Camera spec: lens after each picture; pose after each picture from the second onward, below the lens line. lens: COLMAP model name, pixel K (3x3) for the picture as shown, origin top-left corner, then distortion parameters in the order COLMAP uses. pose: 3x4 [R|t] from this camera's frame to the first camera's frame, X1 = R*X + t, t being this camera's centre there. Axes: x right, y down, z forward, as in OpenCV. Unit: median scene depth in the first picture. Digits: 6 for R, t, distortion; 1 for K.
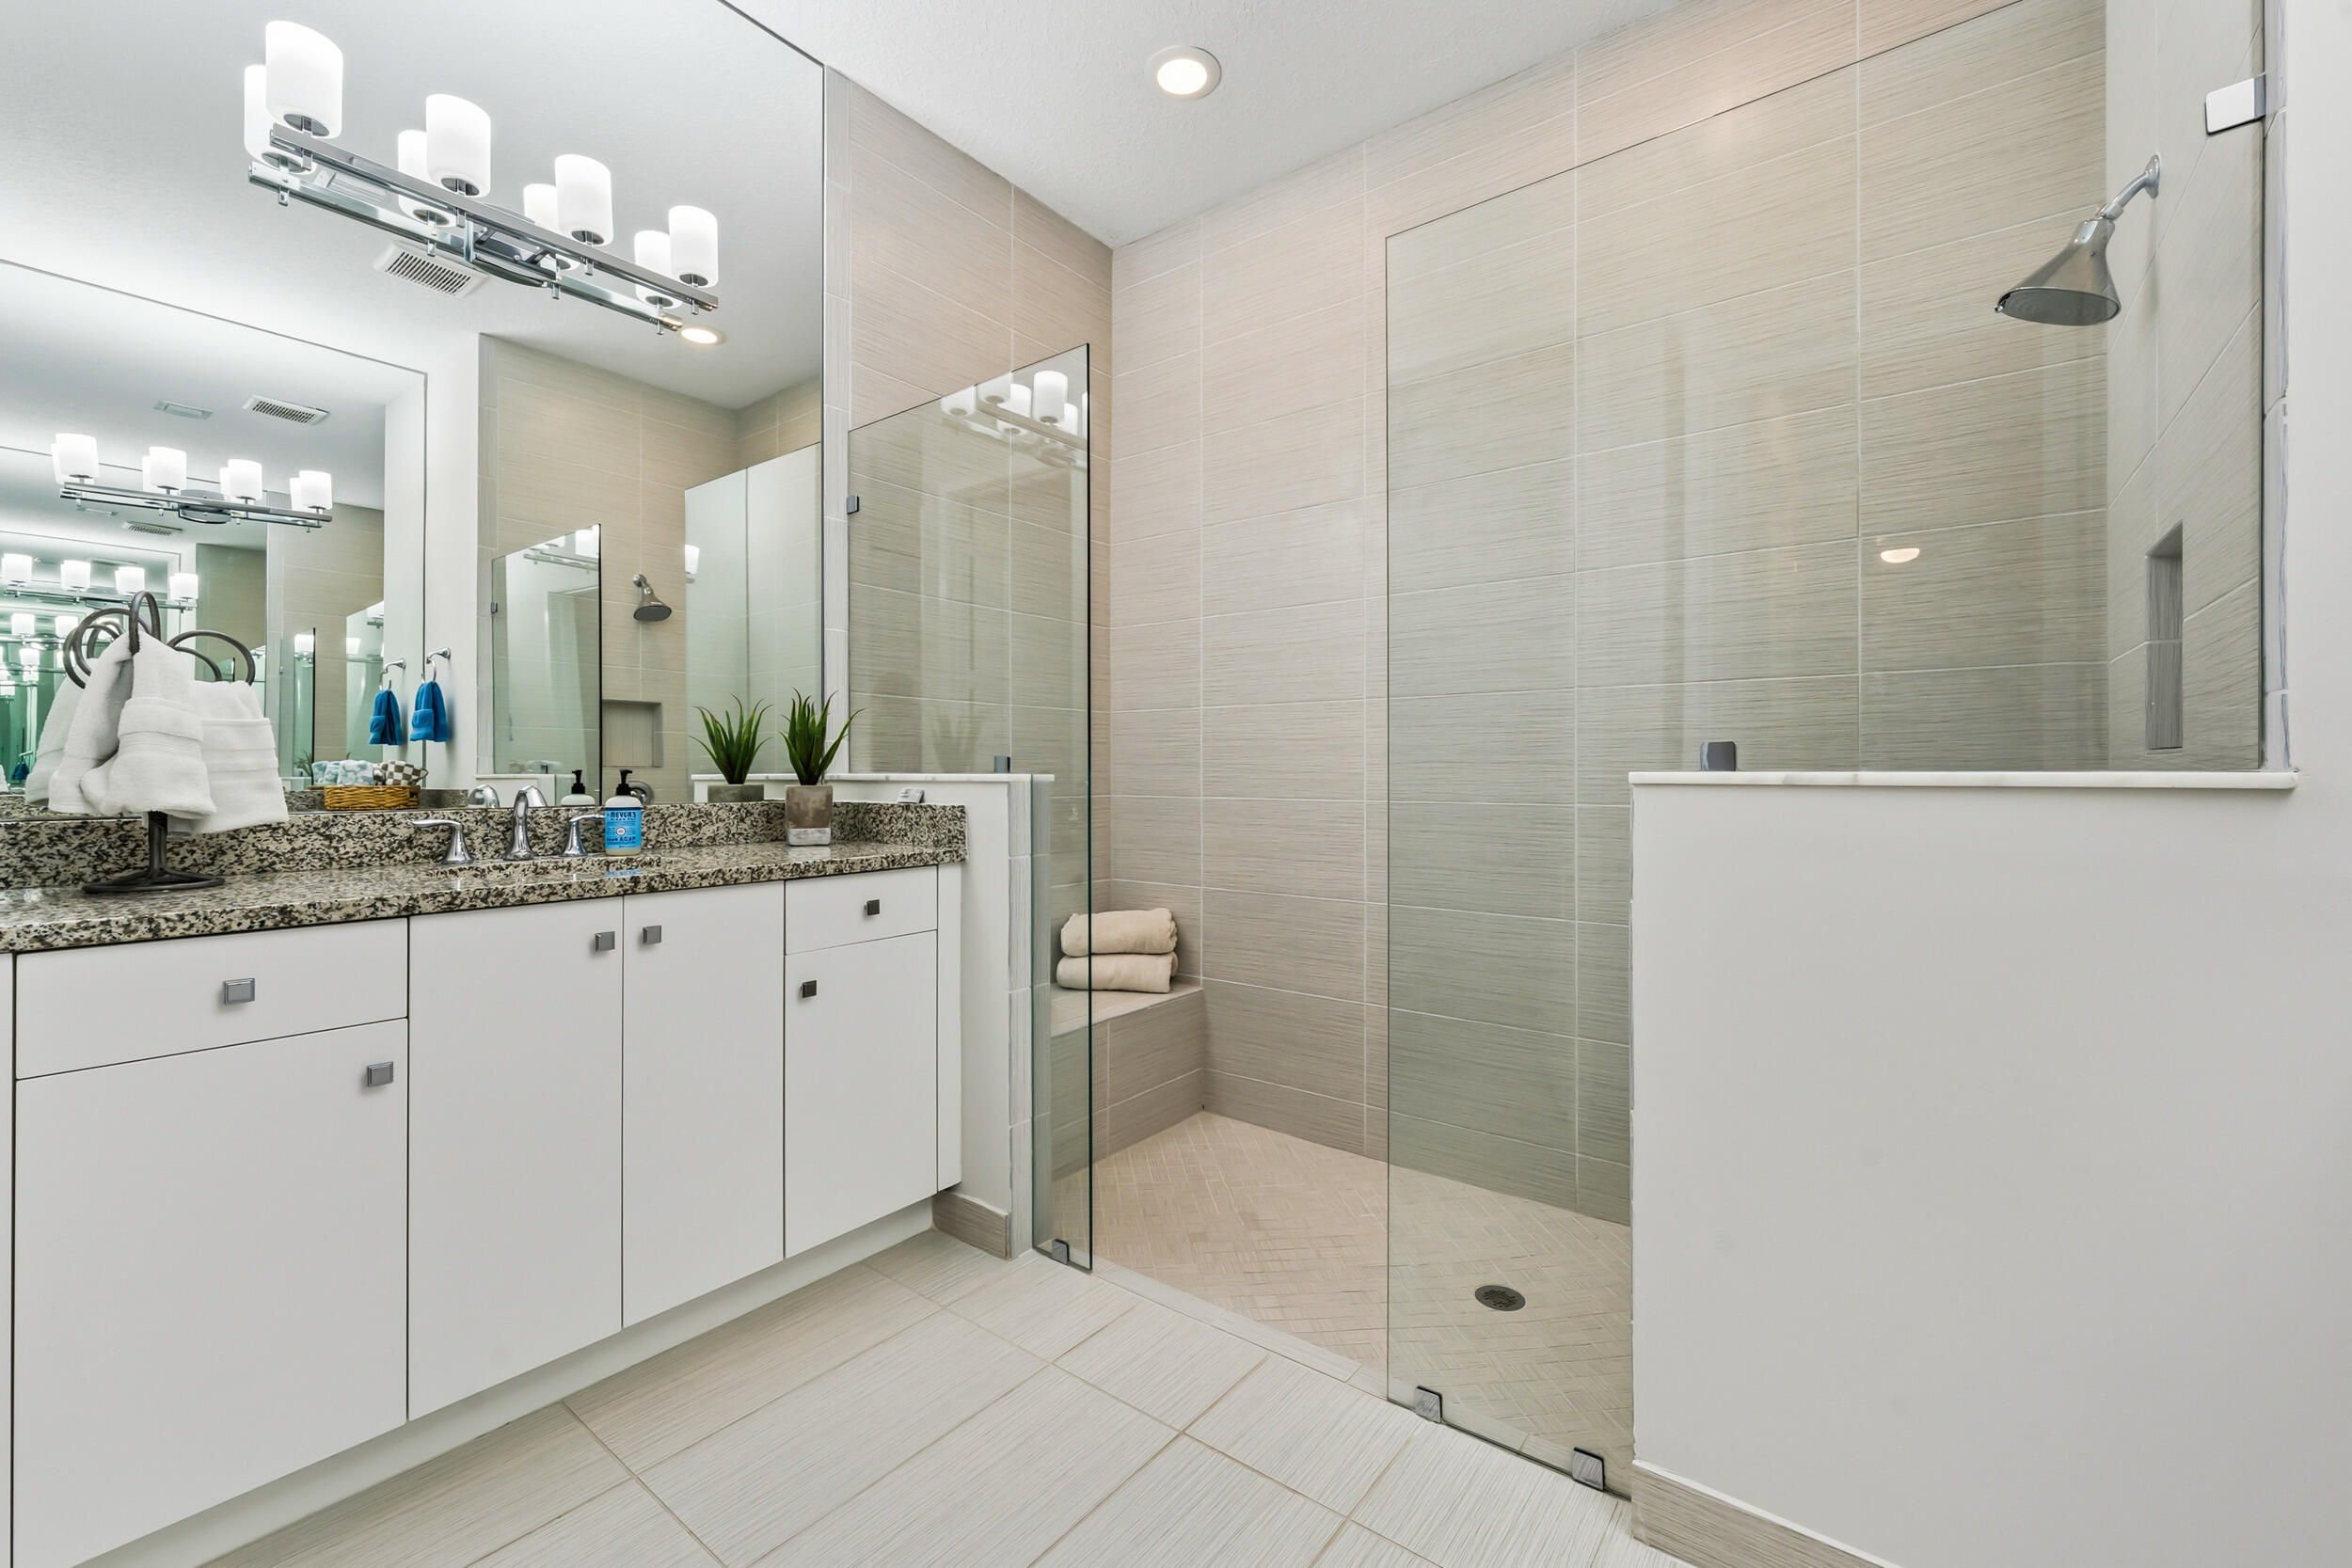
lens RADIAL K [[967.7, 0, 1174.5], [0, 967.7, 771.0], [0, 0, 1]] dist [0.001063, 0.000399]
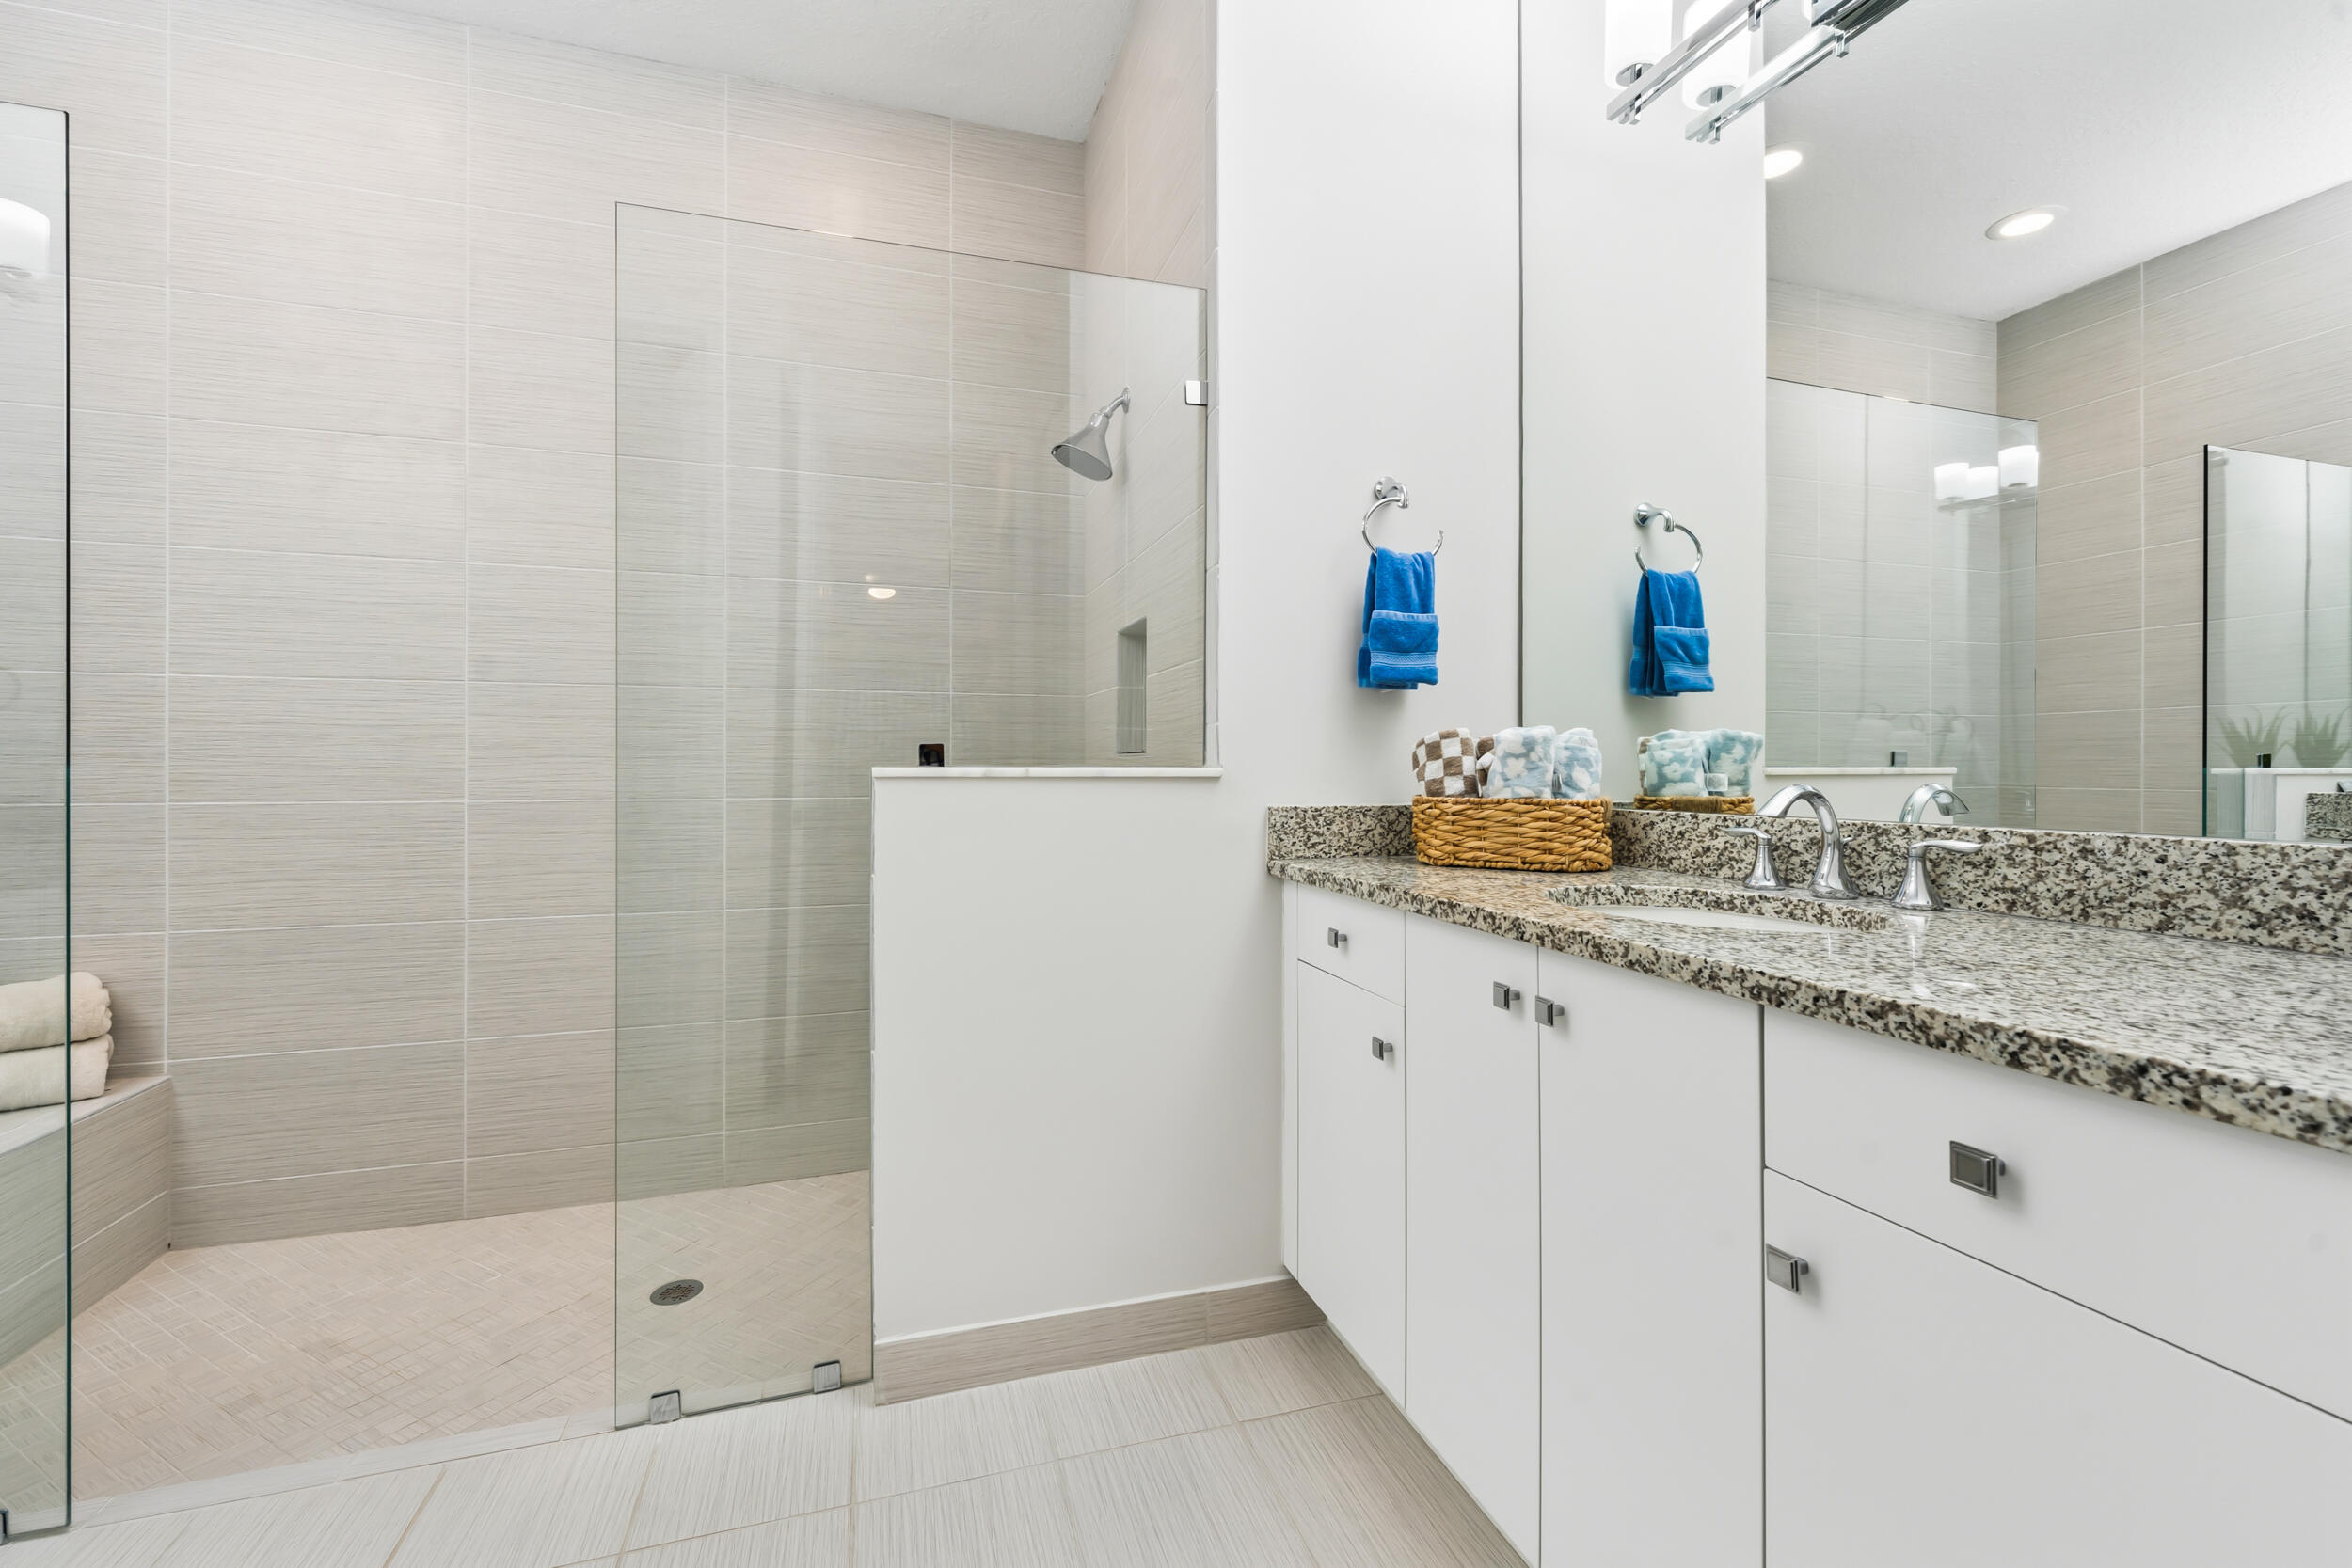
lens RADIAL K [[967.7, 0, 1159.2], [0, 967.7, 775.3], [0, 0, 1]] dist [0.001063, 0.000399]
pose [[0.572292, -0.004101, 0.820039, -0.200564], [-0.001756, 0.999979, 0.006226, 0.002007], [-0.820048, -0.005003, 0.572273, 0.019895]]
